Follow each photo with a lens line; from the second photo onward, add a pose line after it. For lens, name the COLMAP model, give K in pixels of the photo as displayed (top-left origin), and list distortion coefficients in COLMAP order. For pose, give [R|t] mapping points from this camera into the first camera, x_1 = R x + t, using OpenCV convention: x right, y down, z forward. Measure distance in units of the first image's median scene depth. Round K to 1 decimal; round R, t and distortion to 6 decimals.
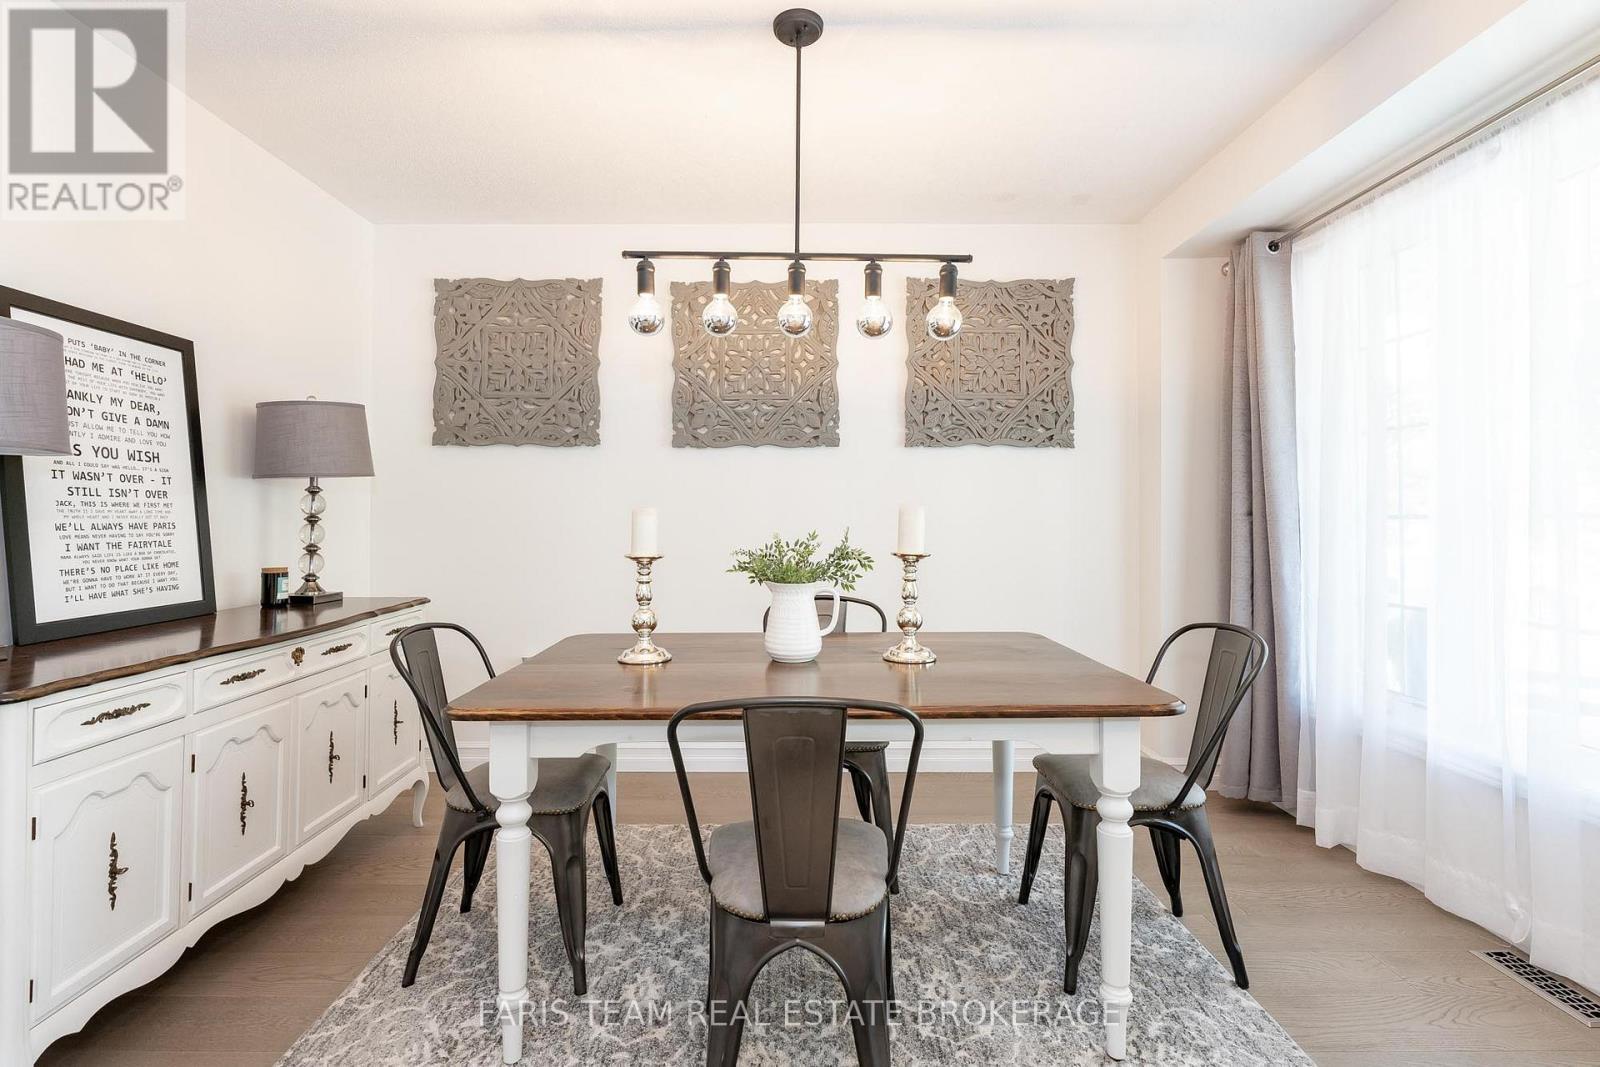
lens RADIAL K [[730.9, 0, 799.9], [0, 730.9, 521.4], [0, 0, 1]] dist [-0.010388, 0.002013]
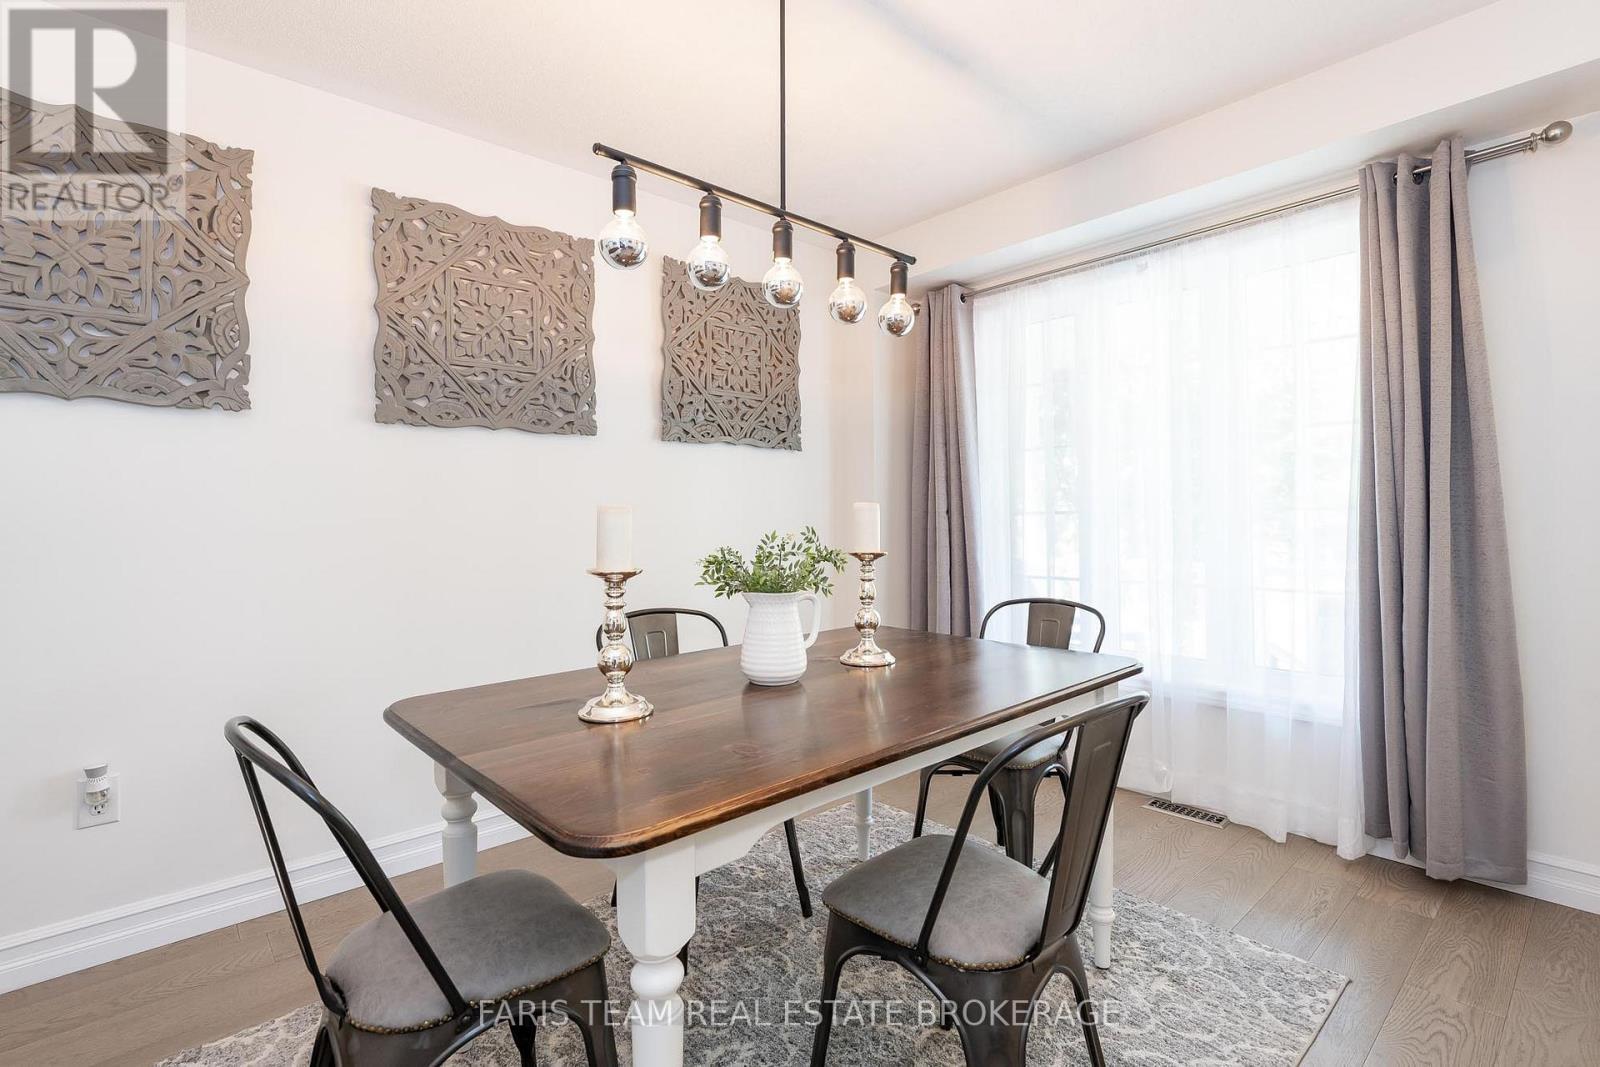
lens RADIAL K [[730.9, 0, 801.5], [0, 730.9, 527.7], [0, 0, 1]] dist [-0.010388, 0.002013]
pose [[0.754208, -0.018375, 0.656379, -0.330279], [0.014625, 0.999830, 0.011185, -0.000748], [-0.656473, 0.001164, 0.754349, 0.196266]]
